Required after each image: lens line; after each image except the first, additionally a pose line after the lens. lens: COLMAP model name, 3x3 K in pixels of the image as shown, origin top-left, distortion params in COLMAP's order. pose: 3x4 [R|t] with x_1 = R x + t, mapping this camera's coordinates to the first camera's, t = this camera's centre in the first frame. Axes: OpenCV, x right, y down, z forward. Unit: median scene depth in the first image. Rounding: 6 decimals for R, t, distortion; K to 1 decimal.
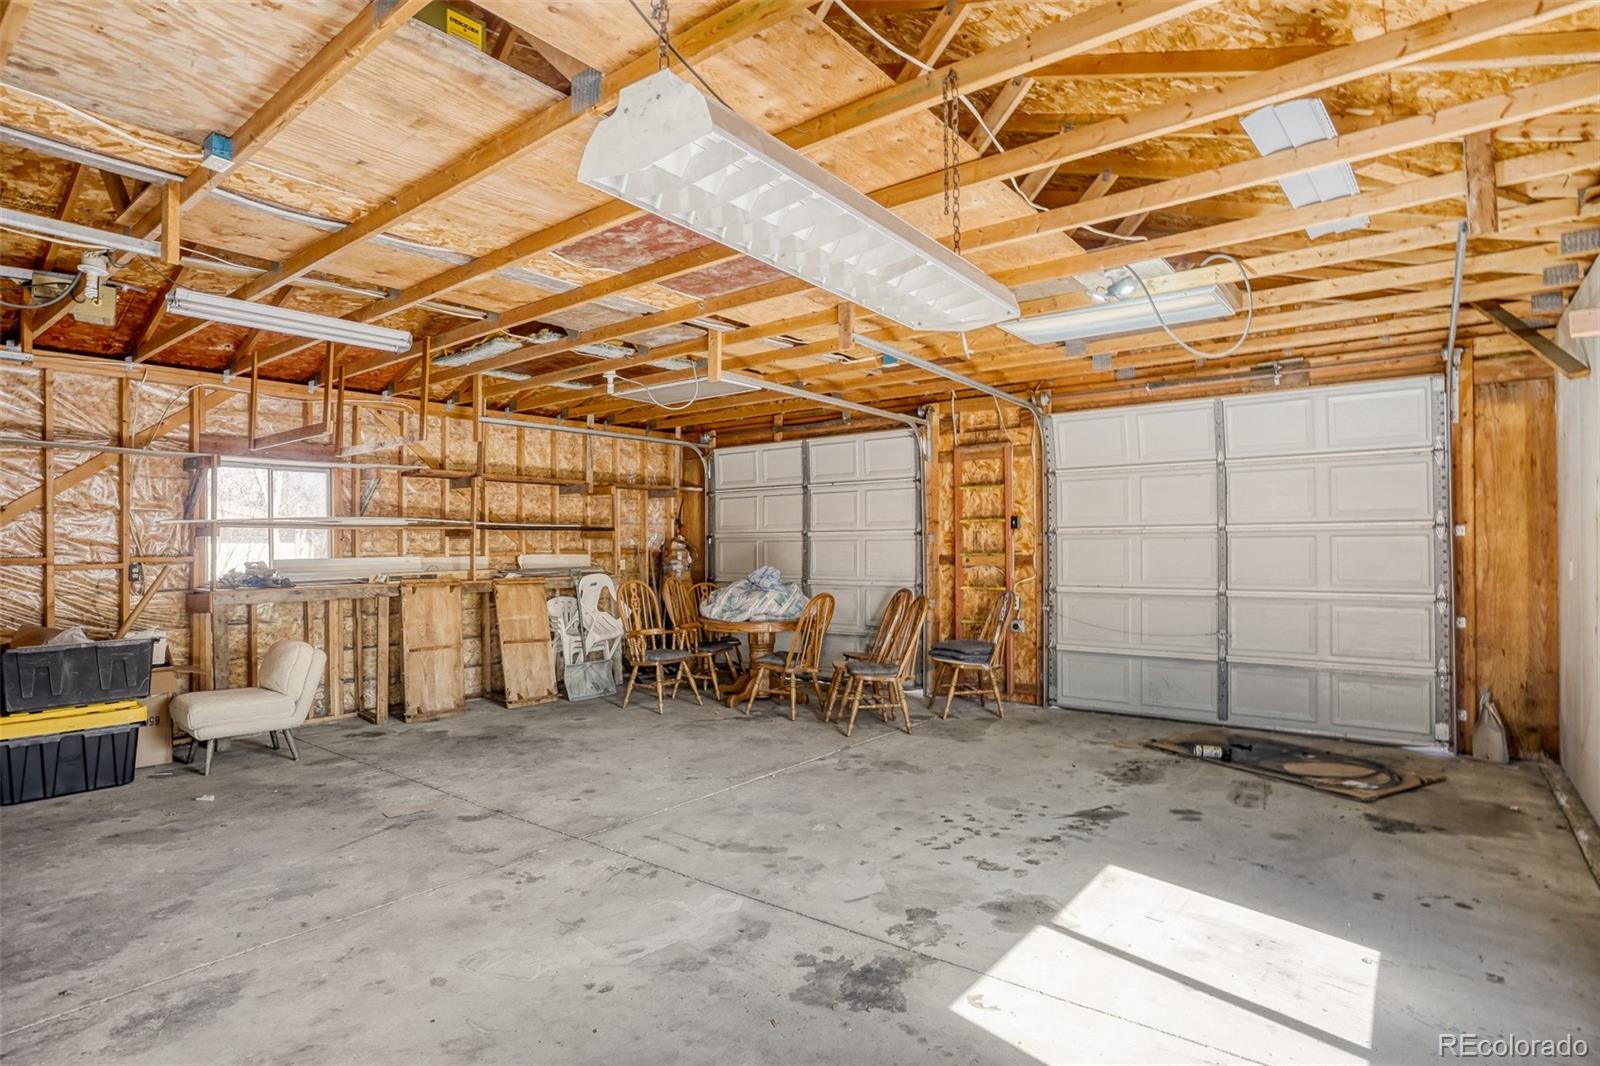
lens RADIAL K [[828.7, 0, 790.1], [0, 828.7, 544.5], [0, 0, 1]] dist [-0.055002, 0.022570]
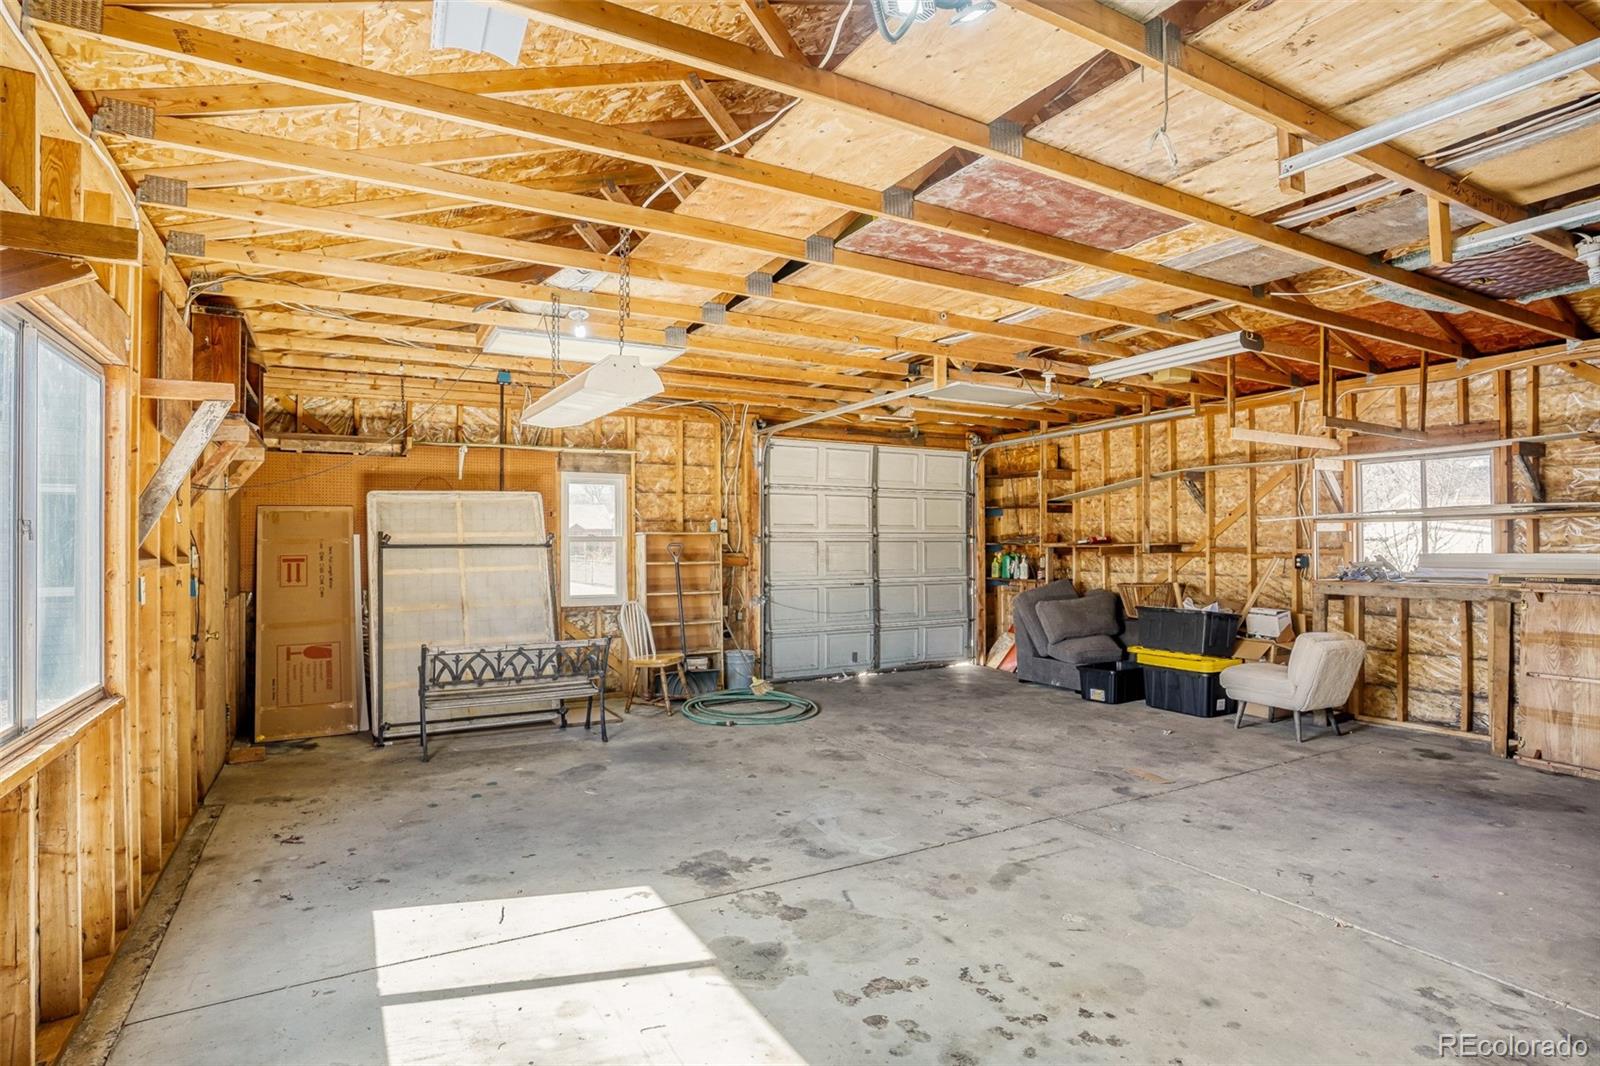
lens RADIAL K [[828.7, 0, 793.8], [0, 828.7, 534.0], [0, 0, 1]] dist [-0.055002, 0.022570]
pose [[-0.378465, -0.004822, -0.925603, 0.914232], [0.008602, 0.999925, -0.008727, -0.003758], [0.925576, -0.011265, -0.378395, 1.163777]]
